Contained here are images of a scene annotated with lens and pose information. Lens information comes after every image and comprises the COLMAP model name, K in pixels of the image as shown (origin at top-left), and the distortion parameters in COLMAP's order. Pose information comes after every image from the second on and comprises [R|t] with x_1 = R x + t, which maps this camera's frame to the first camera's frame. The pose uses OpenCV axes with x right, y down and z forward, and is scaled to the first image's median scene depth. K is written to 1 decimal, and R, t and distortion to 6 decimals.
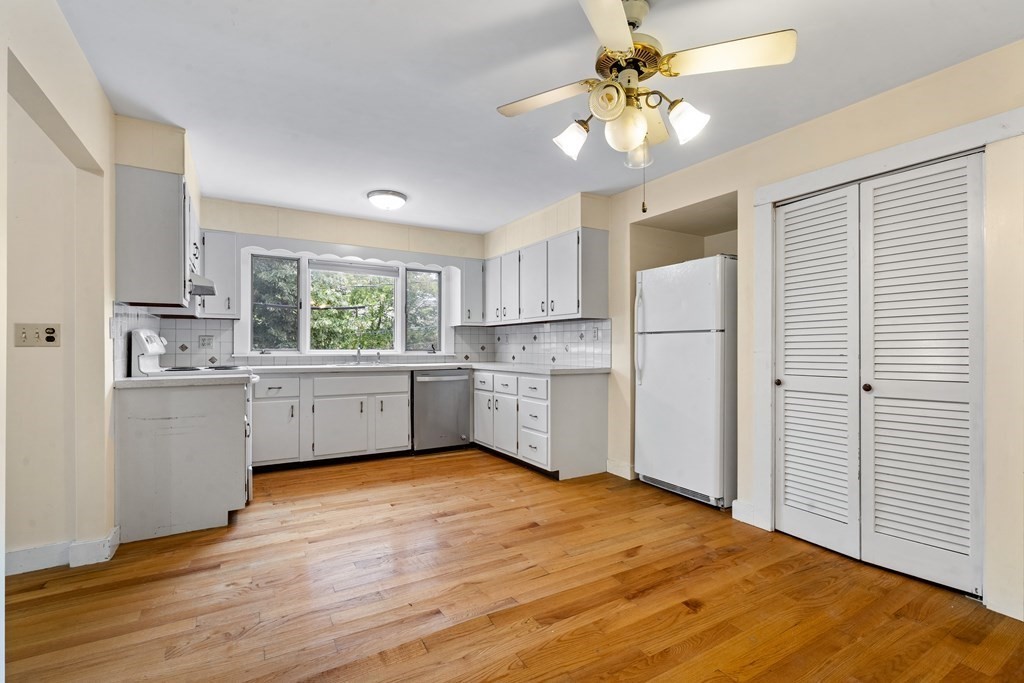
lens RADIAL K [[463.7, 0, 511.1], [0, 463.7, 345.1], [0, 0, 1]] dist [-0.003201, 0.000134]
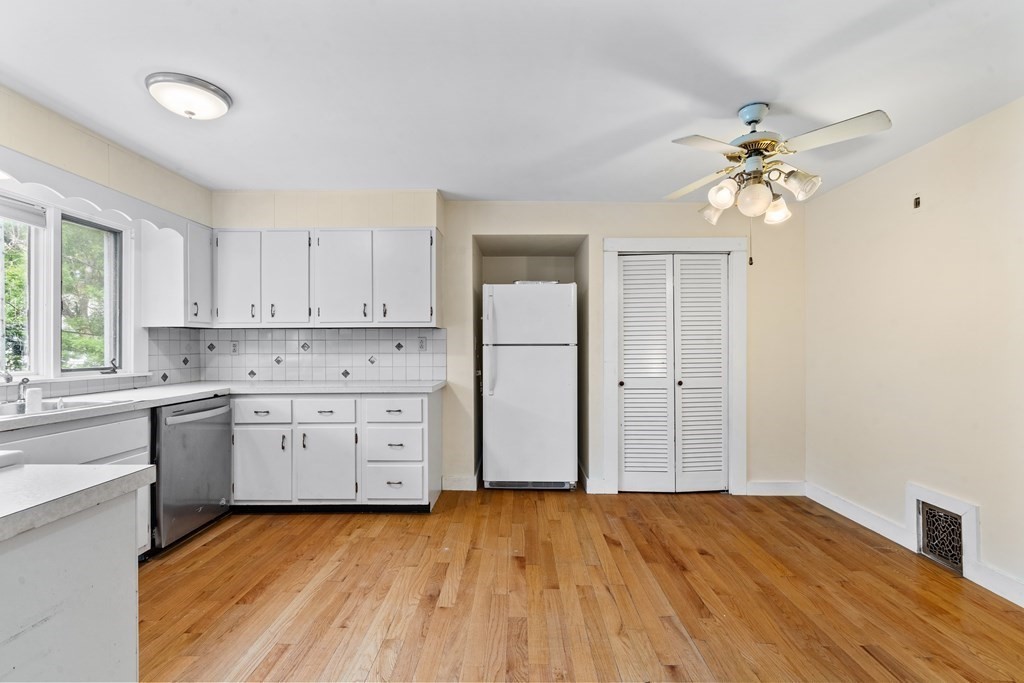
lens RADIAL K [[463.7, 0, 511.1], [0, 463.7, 345.1], [0, 0, 1]] dist [-0.003201, 0.000134]
pose [[0.521580, -0.000626, 0.853202, -0.662717], [-0.000663, 0.999999, 0.001139, -0.030144], [-0.853202, -0.001160, 0.521579, 0.485436]]
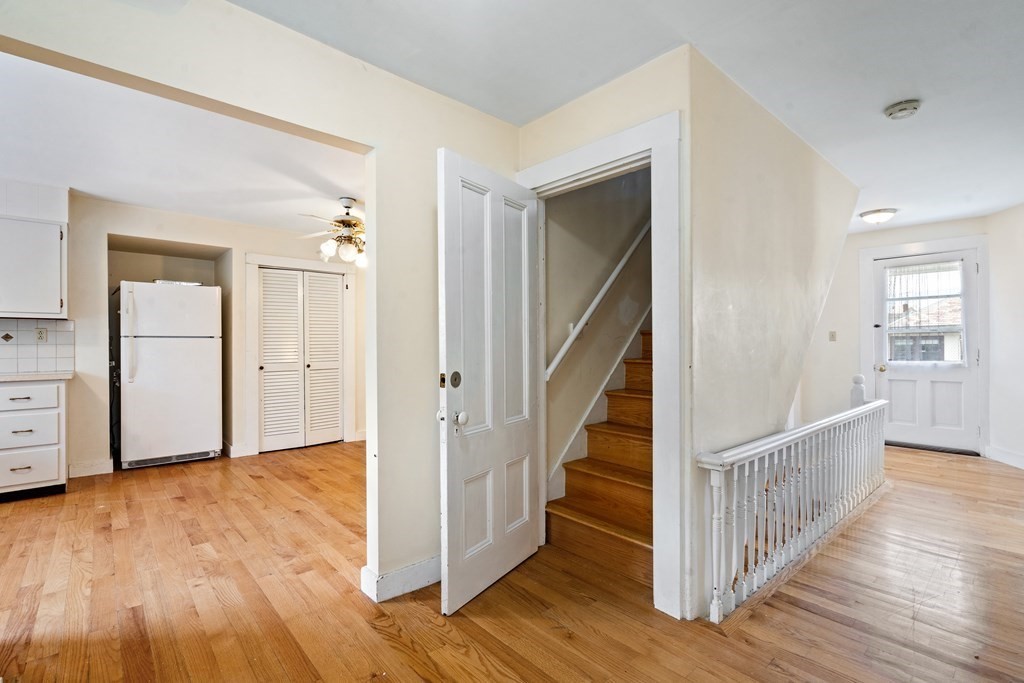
lens RADIAL K [[463.7, 0, 511.1], [0, 463.7, 345.1], [0, 0, 1]] dist [-0.003201, 0.000134]
pose [[-0.191869, 0.000454, 0.981420, -1.158058], [0.001308, 0.999999, -0.000207, -0.003993], [-0.981420, 0.001244, -0.191869, 0.348786]]
